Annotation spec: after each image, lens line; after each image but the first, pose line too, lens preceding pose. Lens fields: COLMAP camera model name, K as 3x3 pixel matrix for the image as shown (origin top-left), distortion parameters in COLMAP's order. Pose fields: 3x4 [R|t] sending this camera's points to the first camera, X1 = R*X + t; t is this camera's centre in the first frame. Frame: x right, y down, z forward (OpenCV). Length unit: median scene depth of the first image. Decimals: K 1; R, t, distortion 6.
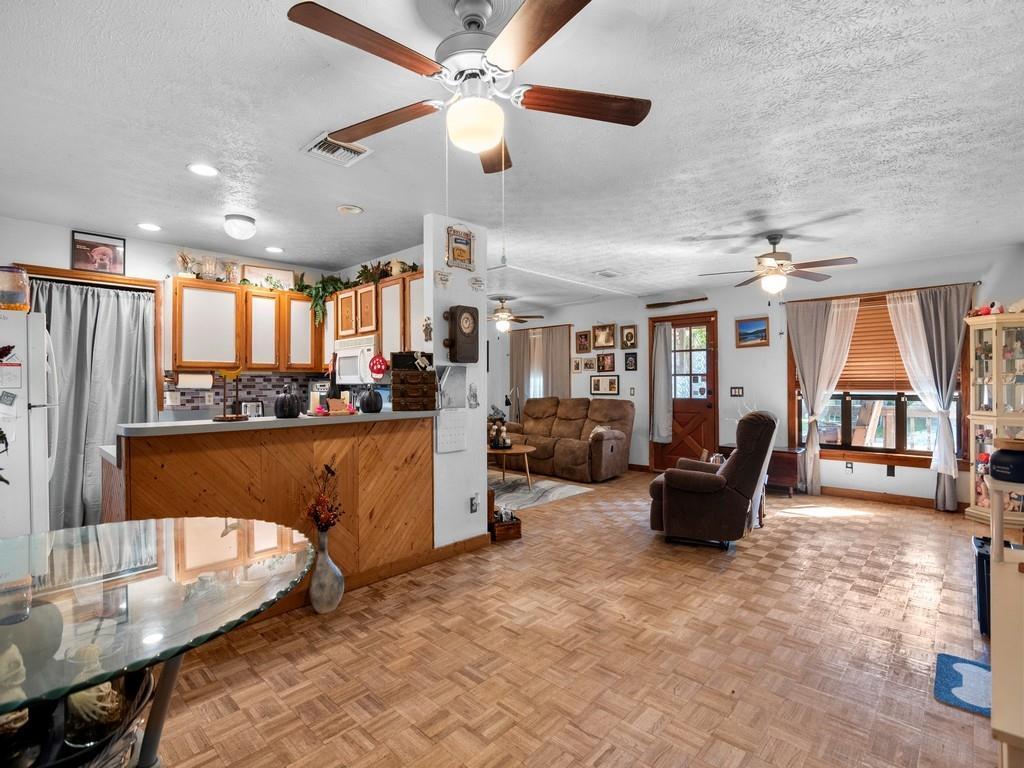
lens RADIAL K [[497.1, 0, 499.6], [0, 497.1, 381.6], [0, 0, 1]] dist [-0.013785, -0.001684]
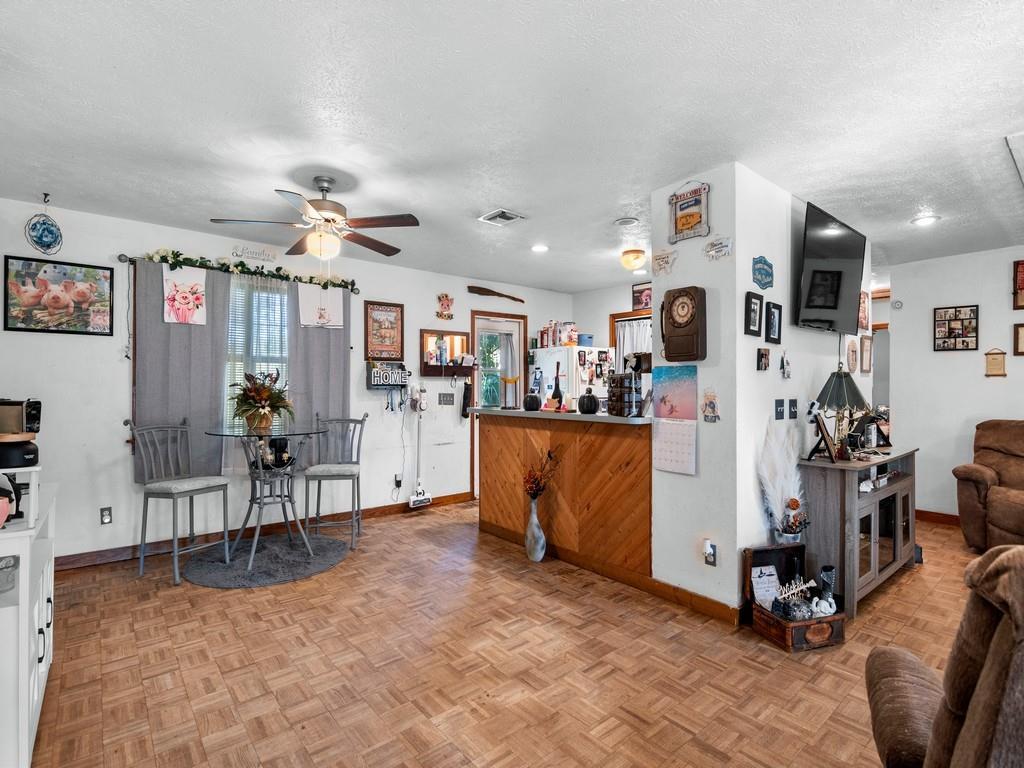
lens RADIAL K [[497.1, 0, 499.6], [0, 497.1, 381.6], [0, 0, 1]] dist [-0.013785, -0.001684]
pose [[-0.123091, -0.004692, -0.992384, 0.556747], [0.000011, 0.999989, -0.004730, -0.001689], [0.992395, -0.000593, -0.123090, 0.614400]]
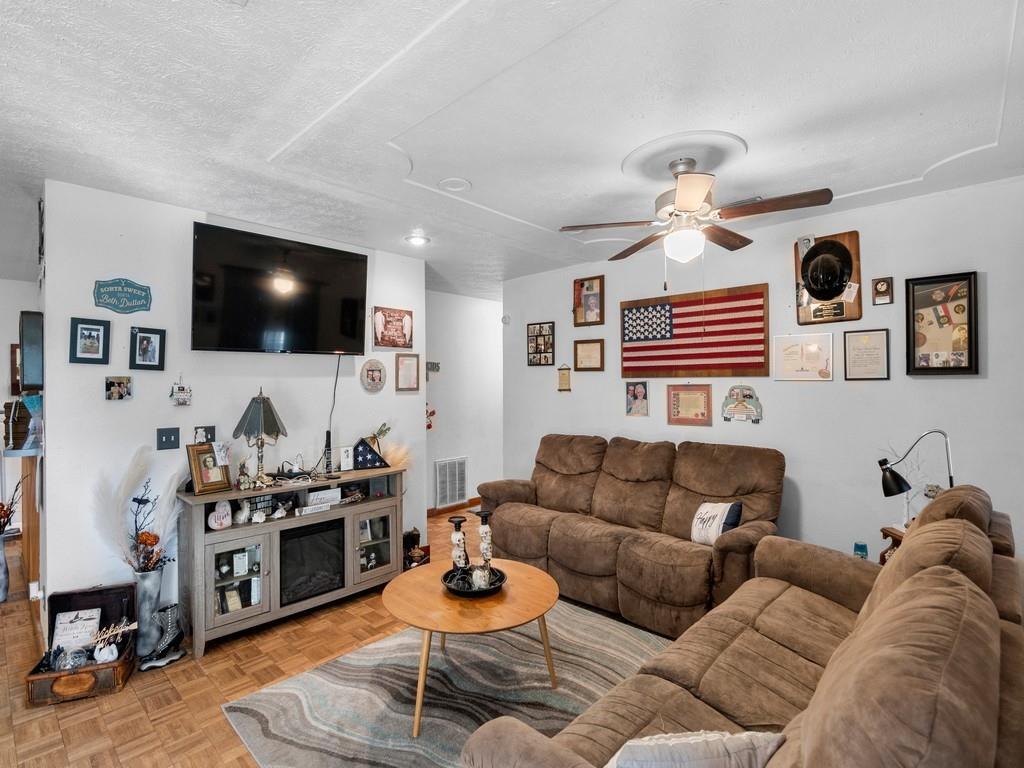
lens RADIAL K [[497.1, 0, 499.6], [0, 497.1, 381.6], [0, 0, 1]] dist [-0.013785, -0.001684]
pose [[0.007616, -0.004366, -0.999961, 0.490772], [0.010924, 0.999931, -0.004283, -0.030800], [0.999911, -0.010891, 0.007663, 1.270745]]
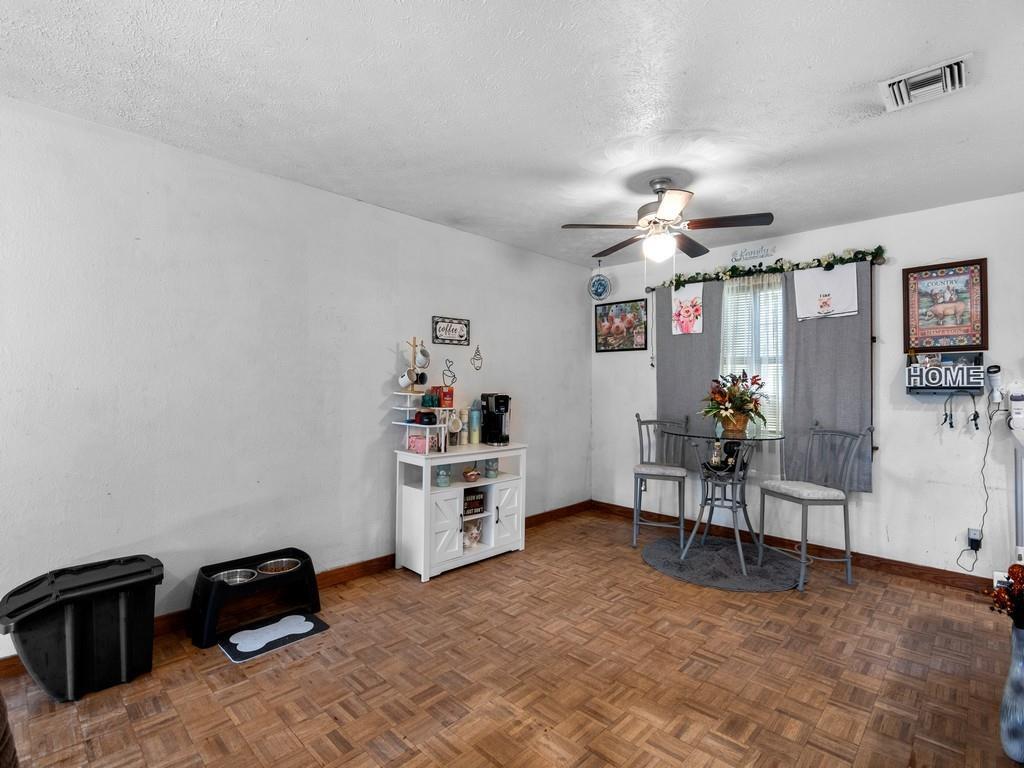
lens RADIAL K [[497.1, 0, 499.6], [0, 497.1, 381.6], [0, 0, 1]] dist [-0.013785, -0.001684]
pose [[-0.999853, -0.002397, 0.016984, 0.168699], [-0.002603, 0.999923, -0.012134, 0.001659], [-0.016954, -0.012176, -0.999782, 0.933737]]
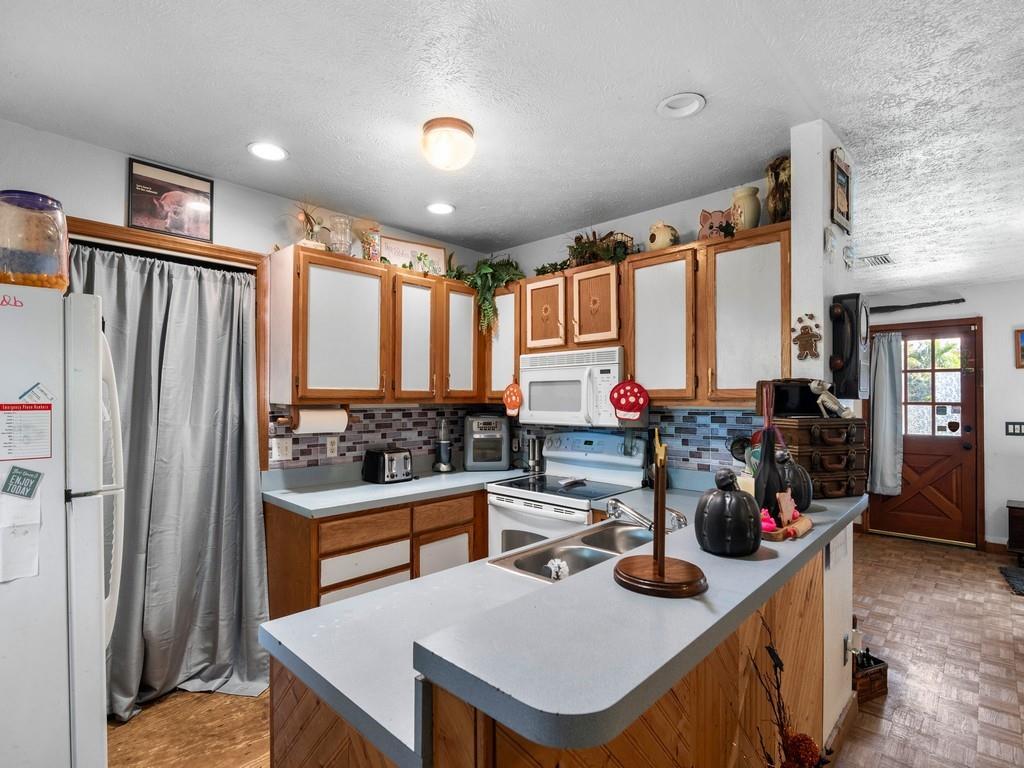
lens RADIAL K [[513.4, 0, 499.7], [0, 513.4, 395.4], [0, 0, 1]] dist [-0.013527, -0.000887]
pose [[0.999968, 0.006019, -0.005179, -0.347090], [-0.006023, 0.999982, -0.000747, -0.029381], [0.005174, 0.000778, 0.999986, 0.329821]]
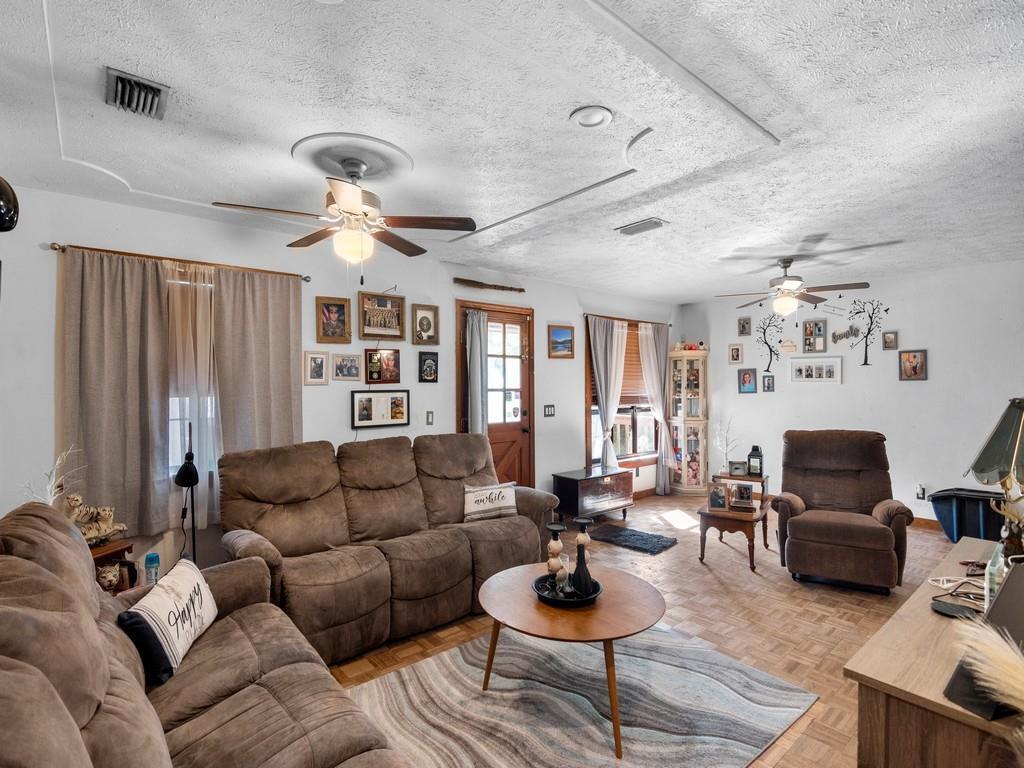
lens RADIAL K [[497.1, 0, 499.6], [0, 497.1, 381.6], [0, 0, 1]] dist [-0.013785, -0.001684]
pose [[0.115568, 0.013006, 0.993214, -0.457779], [0.002727, 0.999906, -0.013411, -0.022204], [-0.993296, 0.004259, 0.115522, 1.257170]]
